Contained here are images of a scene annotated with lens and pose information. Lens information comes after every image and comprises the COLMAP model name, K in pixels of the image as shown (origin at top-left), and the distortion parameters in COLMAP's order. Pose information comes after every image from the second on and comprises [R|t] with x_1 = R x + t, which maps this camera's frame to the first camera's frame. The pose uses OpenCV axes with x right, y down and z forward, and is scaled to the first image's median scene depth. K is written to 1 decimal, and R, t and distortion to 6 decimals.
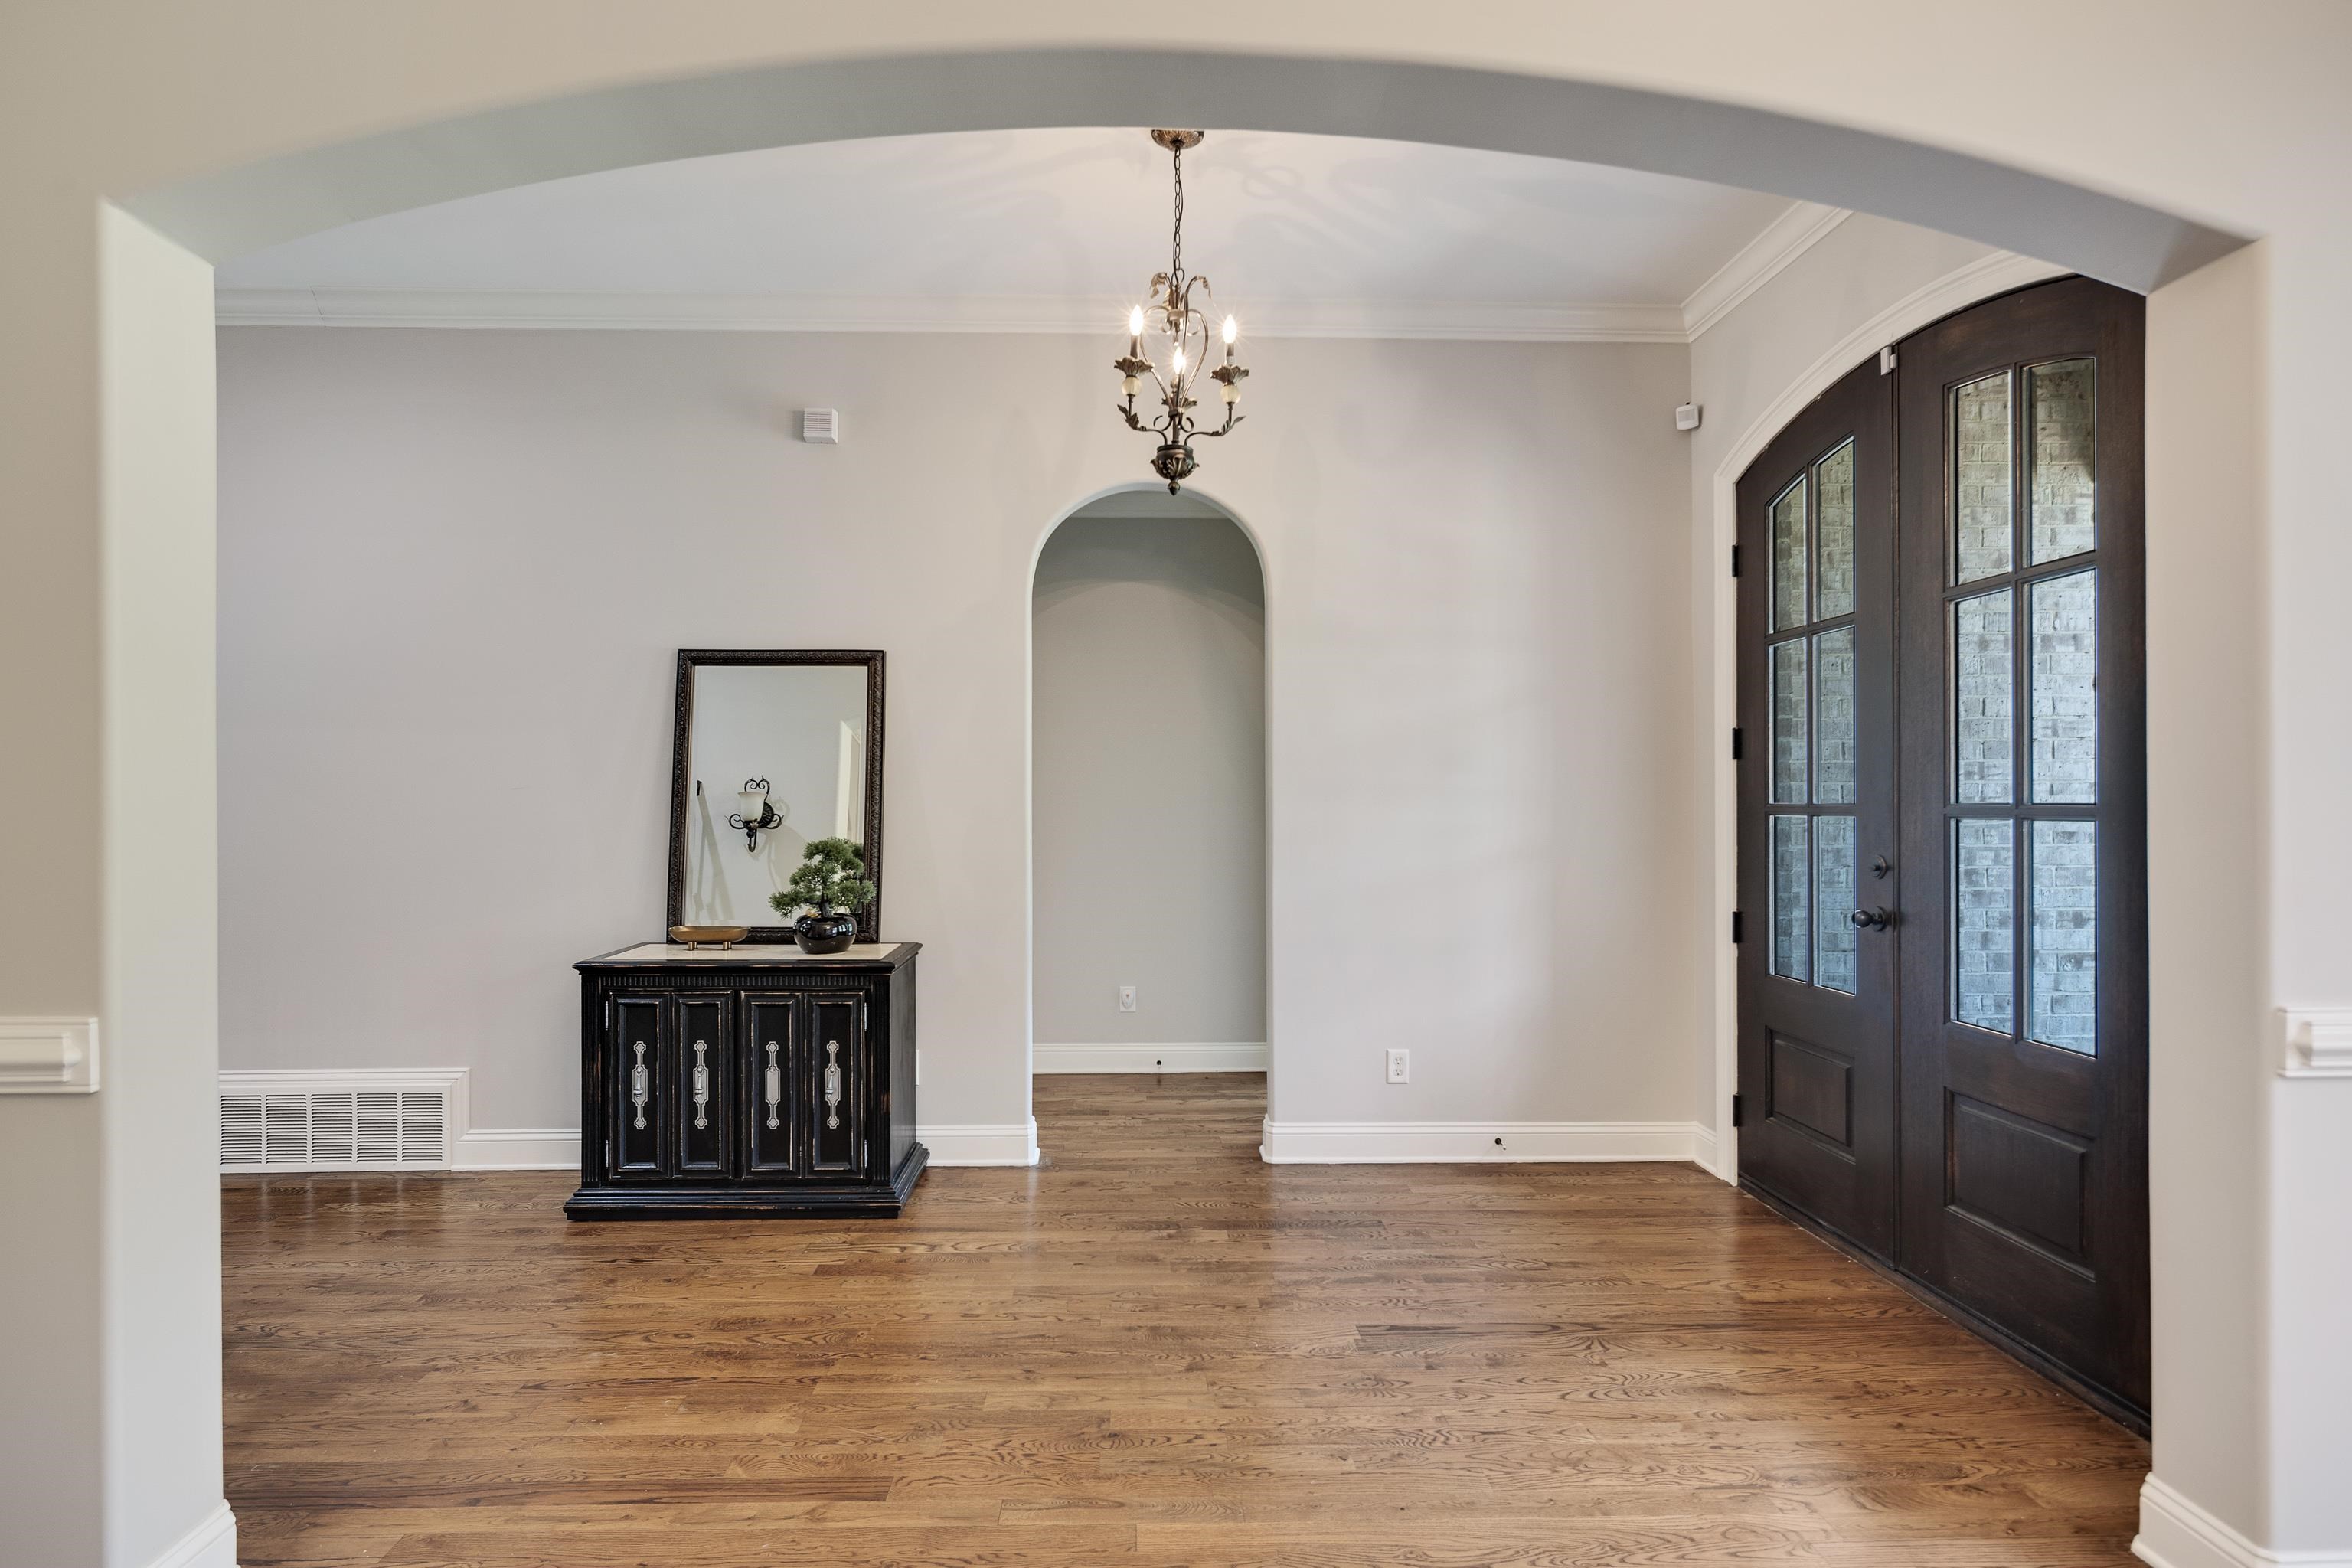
lens RADIAL K [[1153.4, 0, 1186.7], [0, 1153.4, 798.6], [0, 0, 1]] dist [0.004390, -0.002619]
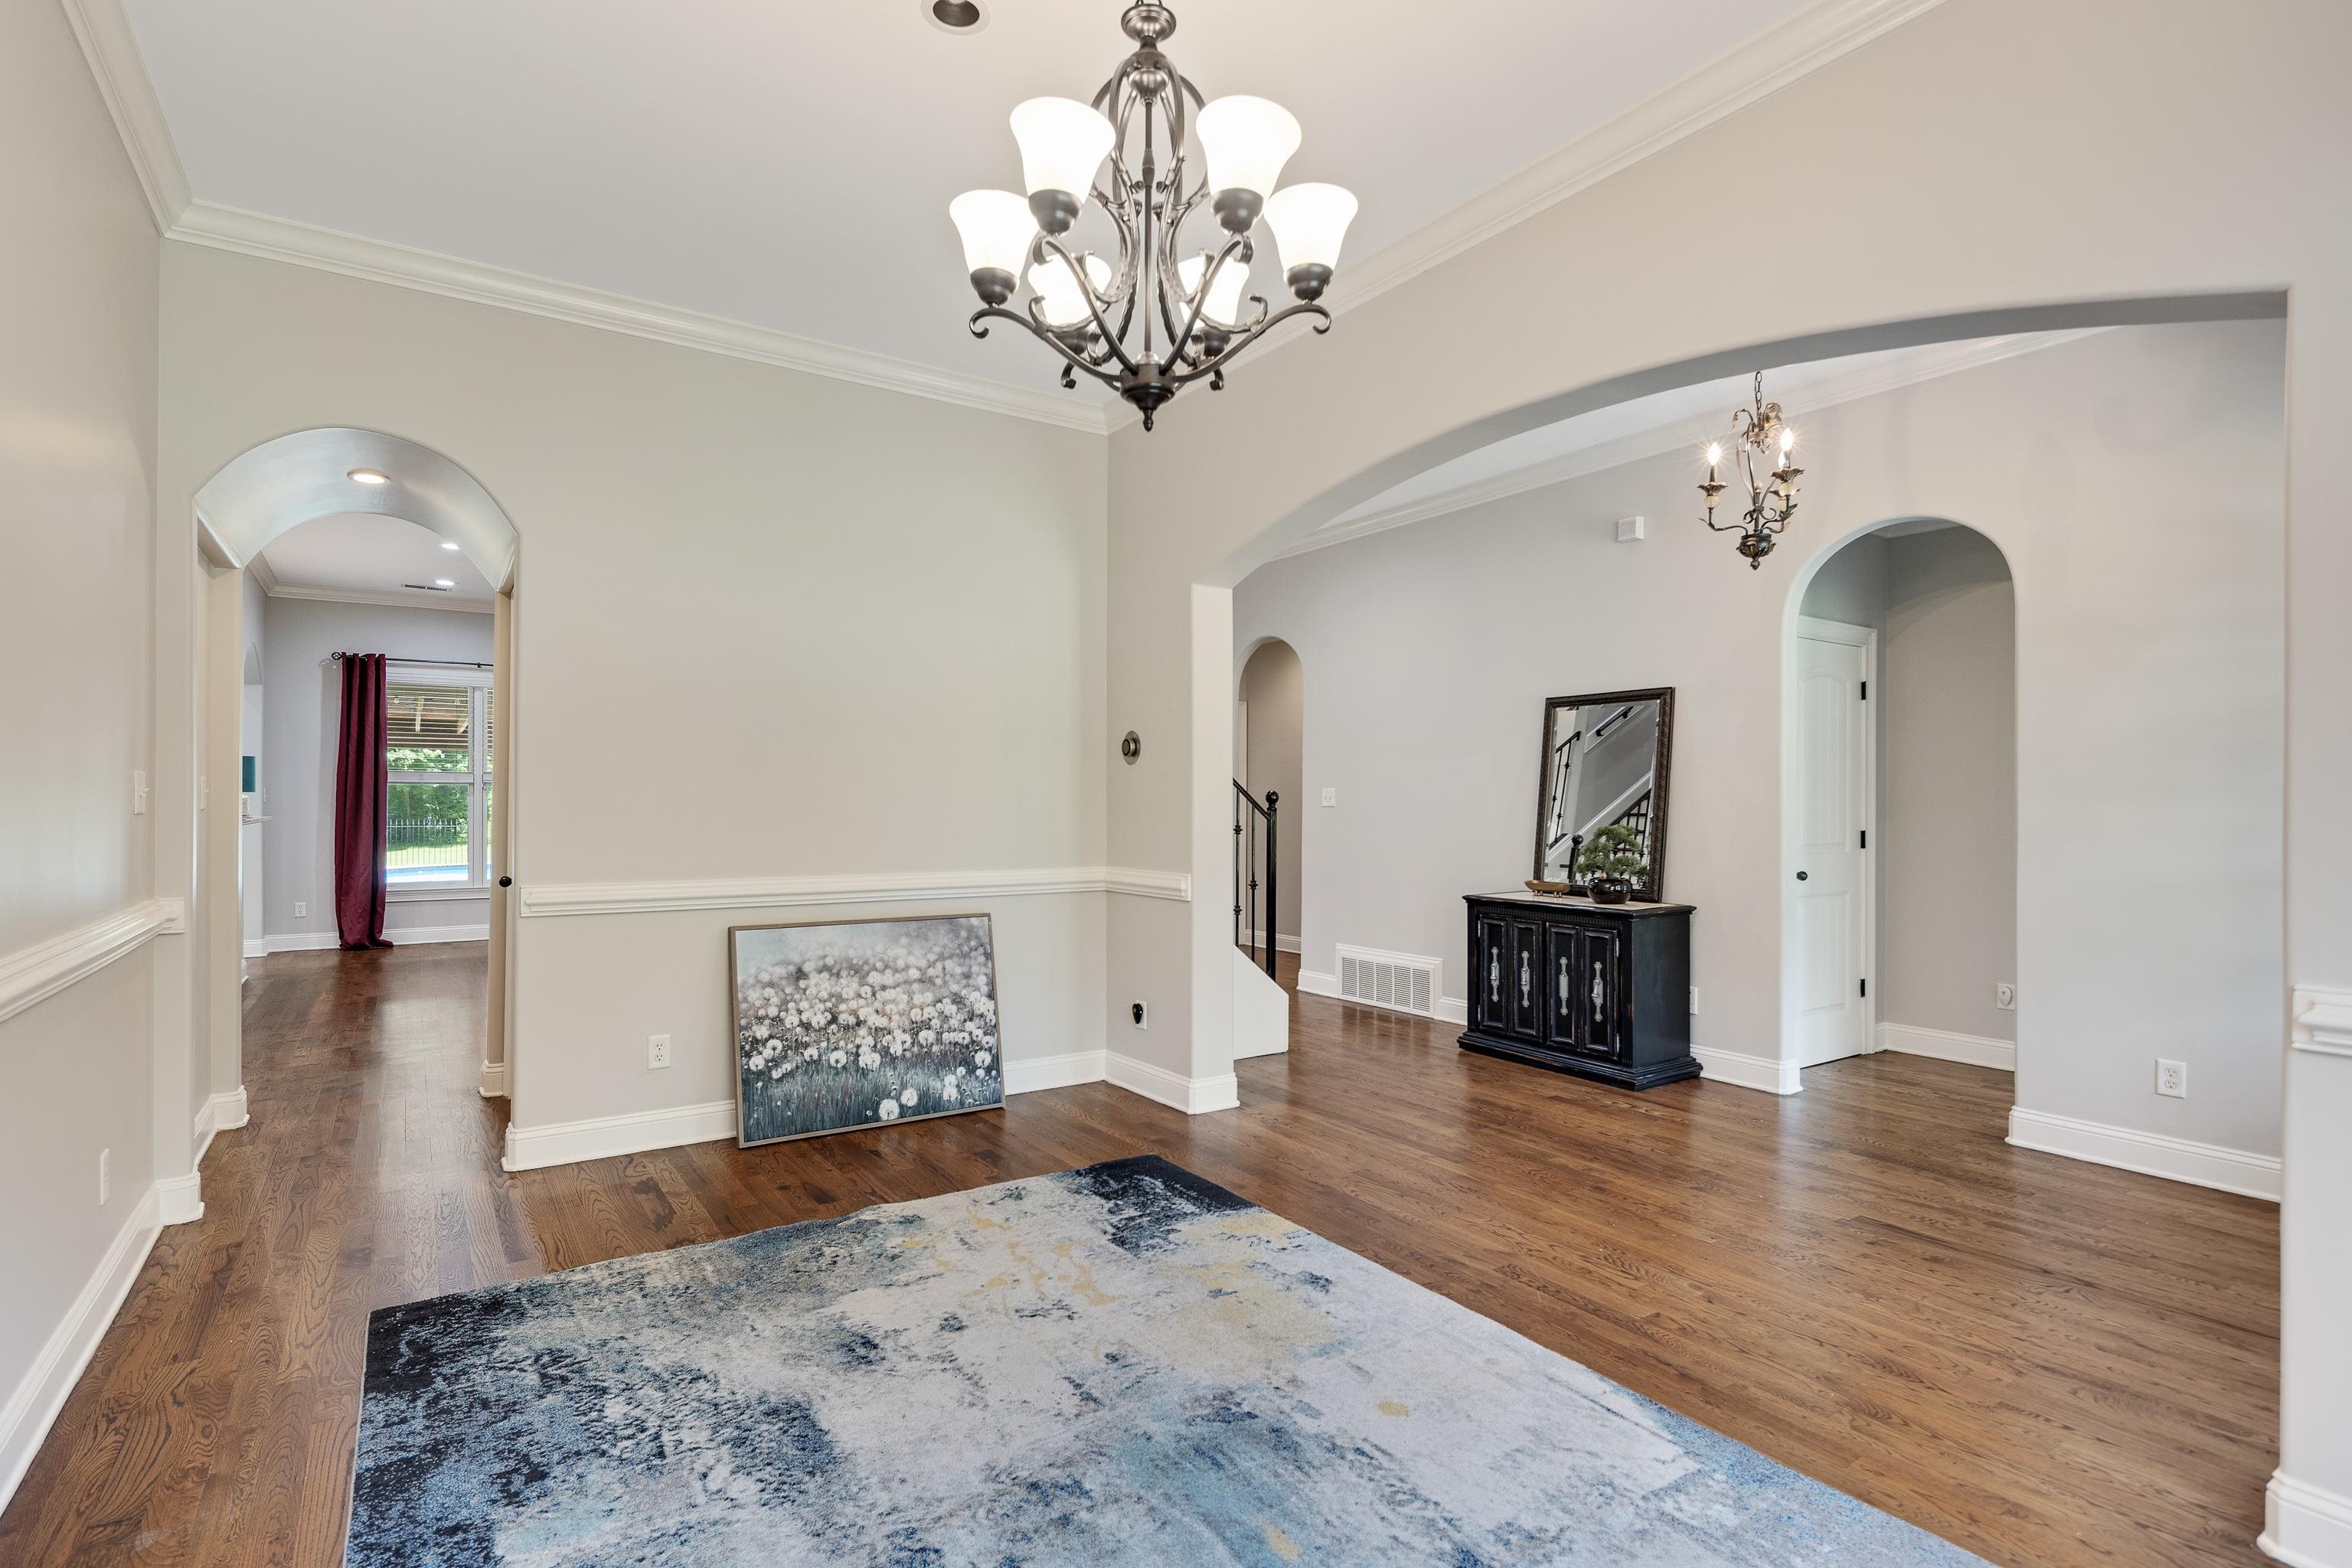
lens RADIAL K [[1153.4, 0, 1115.1], [0, 1153.4, 802.1], [0, 0, 1]] dist [0.004390, -0.002619]
pose [[0.495969, 0.004274, -0.868330, 0.665053], [0.000303, 0.999987, 0.005095, -0.001463], [0.868340, -0.002790, 0.495961, -0.263207]]
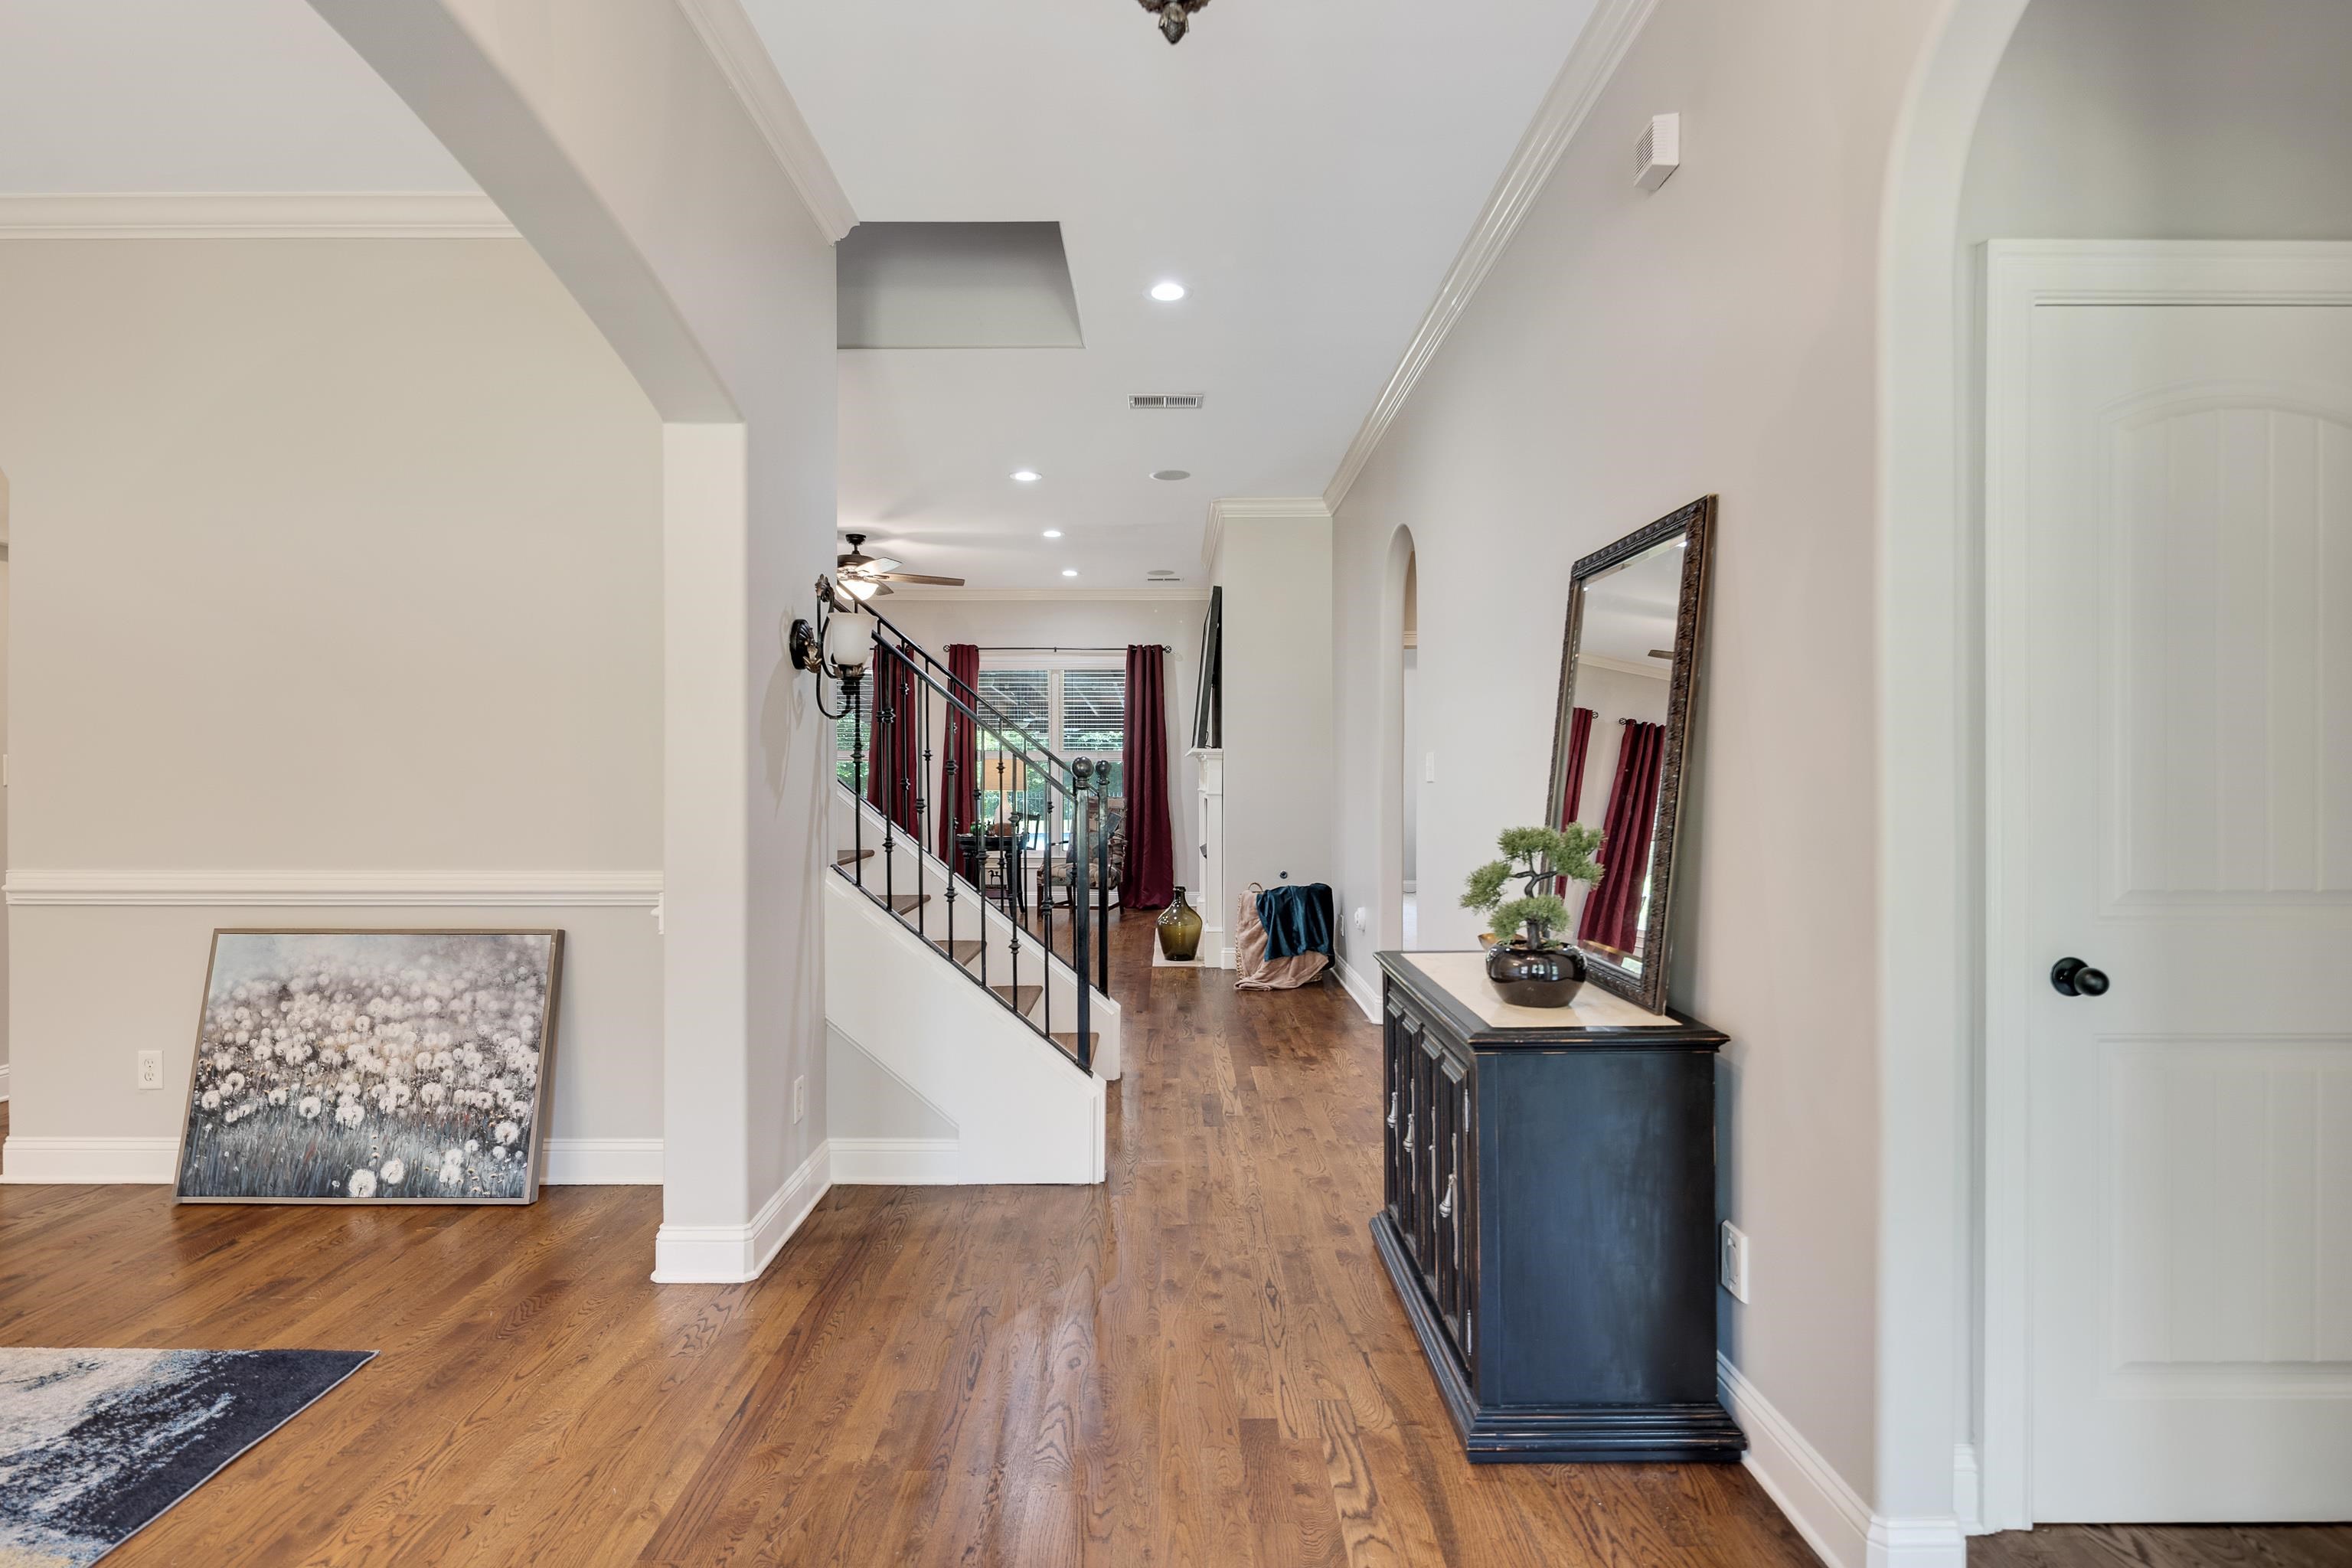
lens RADIAL K [[1153.4, 0, 1128.2], [0, 1153.4, 774.5], [0, 0, 1]] dist [0.004390, -0.002619]
pose [[-0.065396, 0.006064, -0.997841, 0.354849], [0.005991, 0.999966, 0.005684, 0.001142], [0.997841, -0.005606, -0.065430, 0.856429]]
